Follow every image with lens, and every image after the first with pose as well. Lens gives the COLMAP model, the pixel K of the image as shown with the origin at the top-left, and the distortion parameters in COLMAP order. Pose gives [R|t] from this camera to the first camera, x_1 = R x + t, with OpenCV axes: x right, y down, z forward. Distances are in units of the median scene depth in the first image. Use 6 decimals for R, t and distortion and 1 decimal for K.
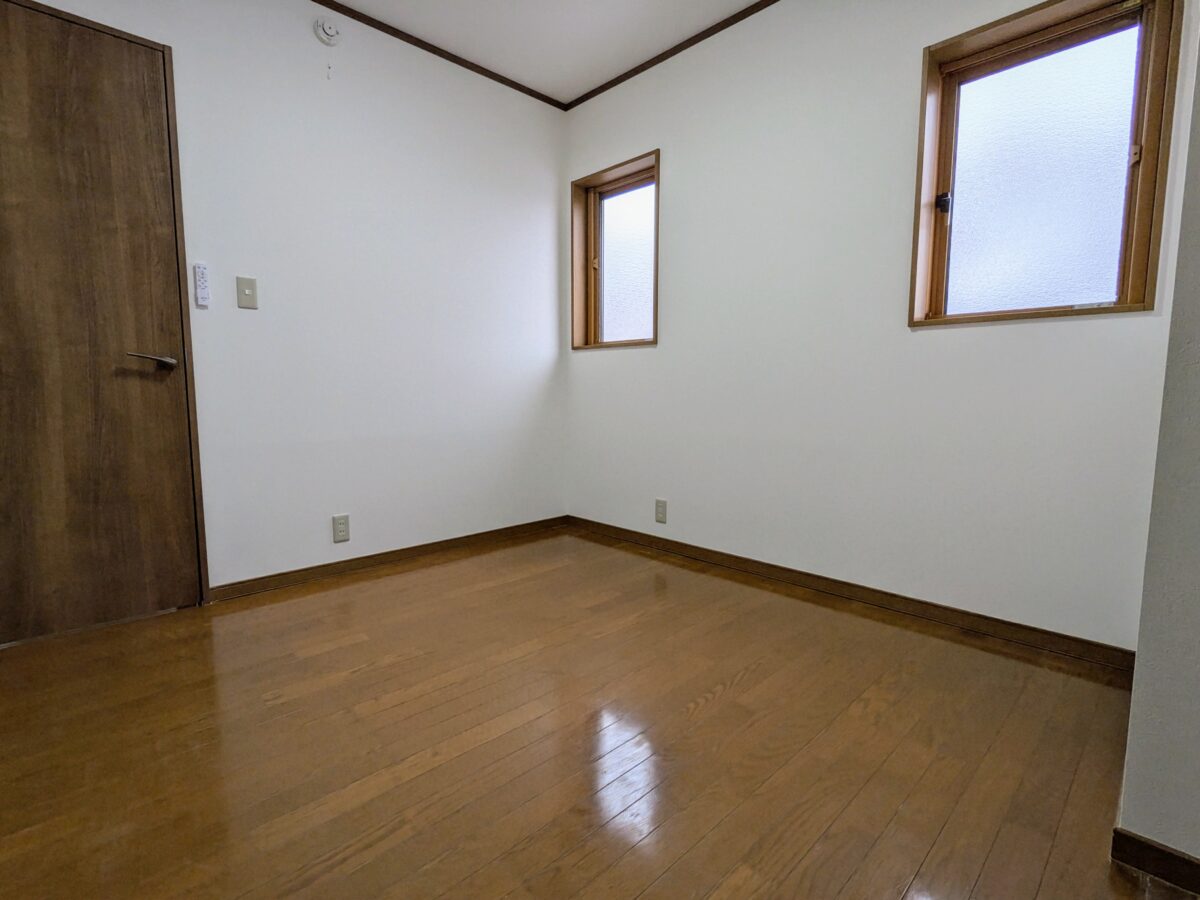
lens RADIAL K [[574.5, 0, 596.0], [0, 574.5, 447.3], [0, 0, 1]] dist [0.000503, 0.000262]
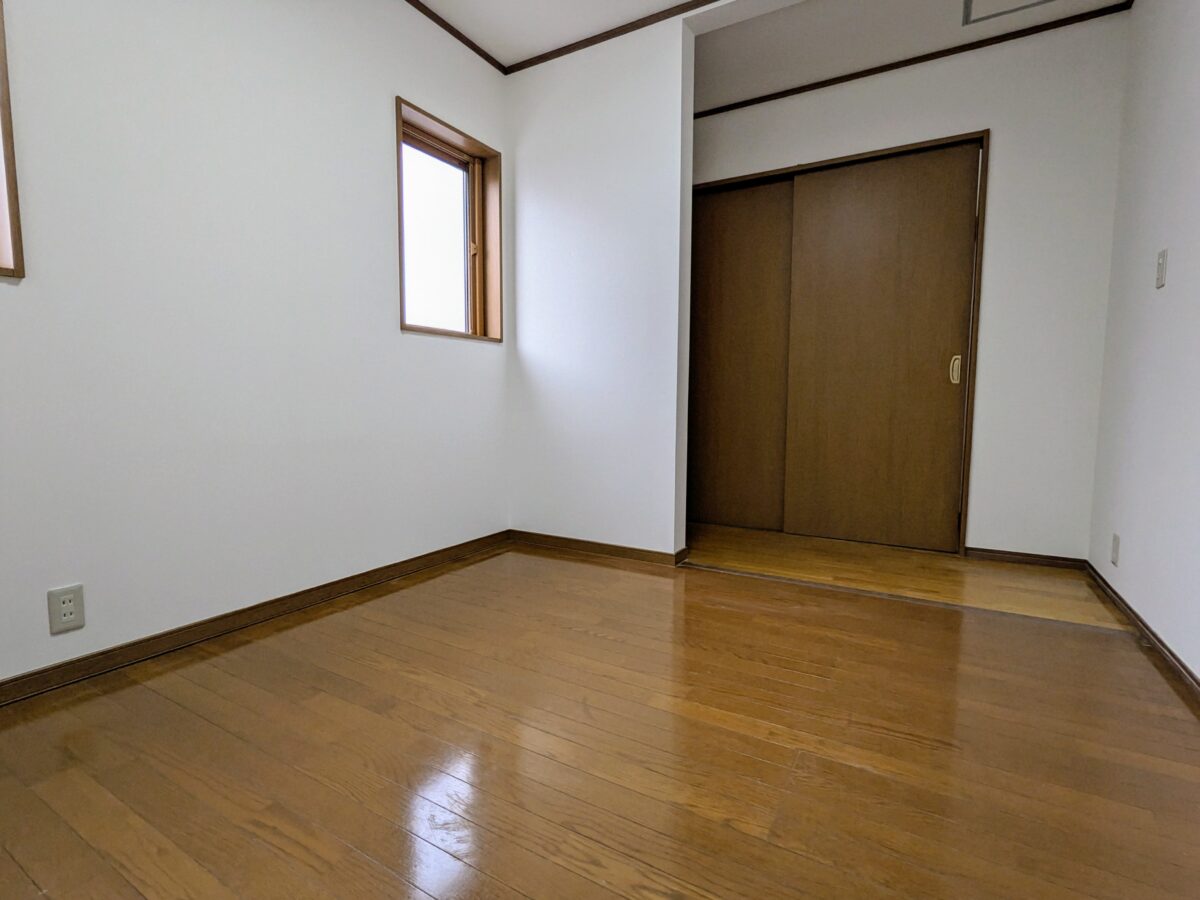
lens RADIAL K [[574.5, 0, 598.4], [0, 574.5, 447.5], [0, 0, 1]] dist [0.000503, 0.000262]
pose [[-0.268431, -0.088278, 0.959245, -0.659616], [0.088209, 0.989356, 0.115733, -0.066098], [-0.959252, 0.115681, -0.257787, 0.880123]]
